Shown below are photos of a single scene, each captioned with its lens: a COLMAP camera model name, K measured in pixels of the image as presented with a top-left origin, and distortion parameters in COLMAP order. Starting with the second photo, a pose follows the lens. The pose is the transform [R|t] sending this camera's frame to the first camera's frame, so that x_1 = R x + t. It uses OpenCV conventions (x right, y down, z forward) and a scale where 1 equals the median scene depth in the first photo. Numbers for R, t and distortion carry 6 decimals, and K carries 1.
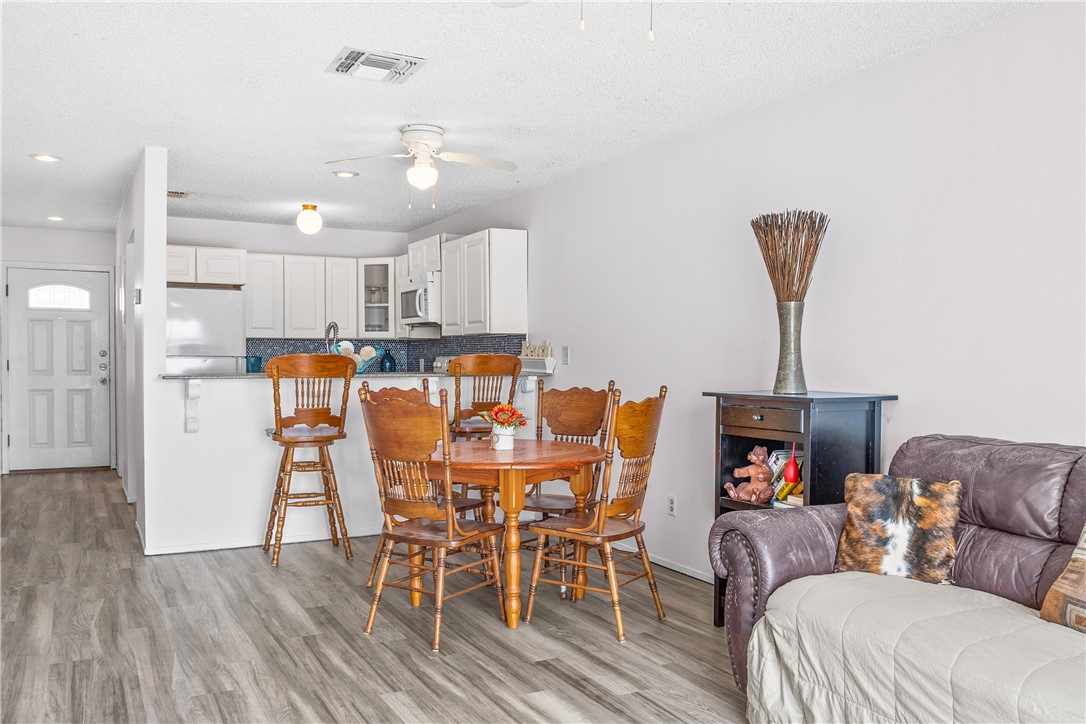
lens RADIAL K [[890.1, 0, 537.3], [0, 890.1, 382.6], [0, 0, 1]] dist [-0.011173, 0.010673]
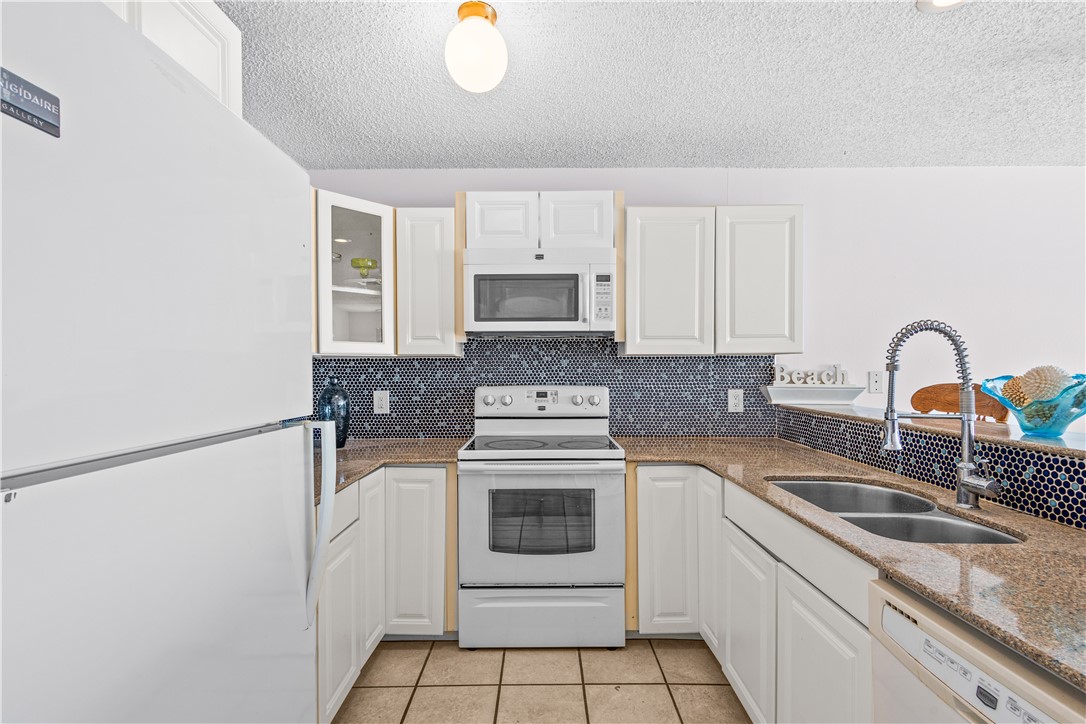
lens RADIAL K [[503.5, 0, 543.6], [0, 503.5, 374.1], [0, 0, 1]] dist [0.005558, -0.001243]
pose [[0.463074, -0.015010, 0.886192, -0.654426], [0.031146, 0.999515, 0.000655, -0.059417], [-0.885772, 0.027298, 0.463317, 1.295437]]
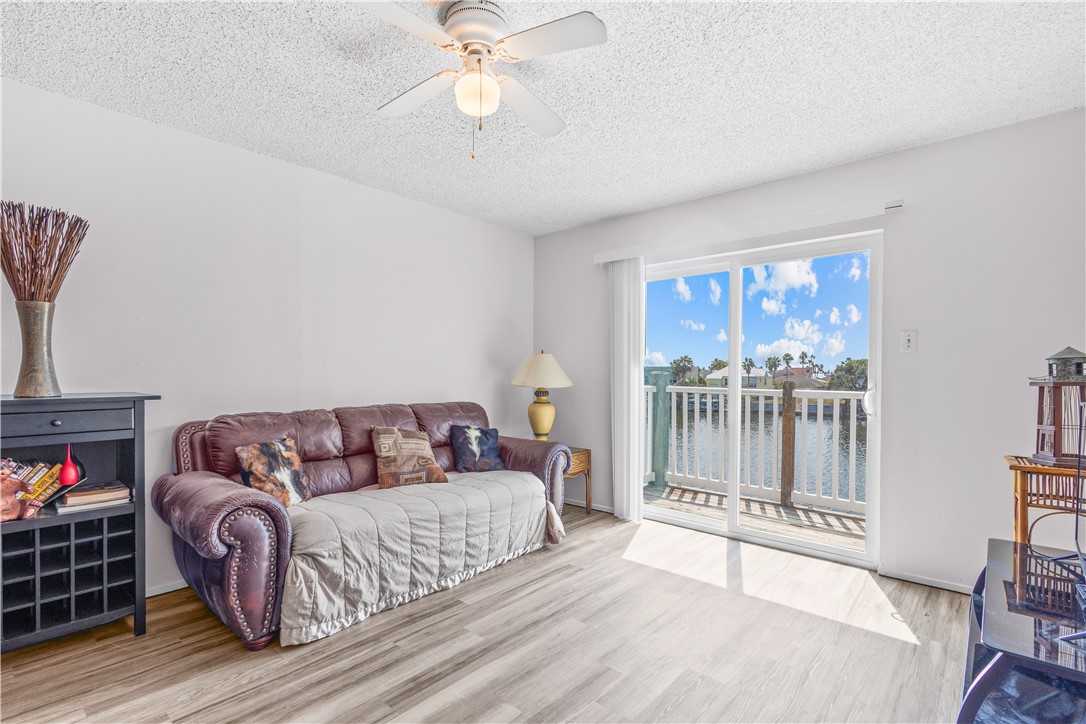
lens RADIAL K [[505.2, 0, 546.2], [0, 505.2, 378.4], [0, 0, 1]] dist [0.007314, -0.000263]
pose [[-0.360641, -0.017654, 0.932538, -0.329868], [0.023721, 0.999324, 0.028092, -0.007503], [-0.932403, 0.032251, -0.359978, 0.529138]]
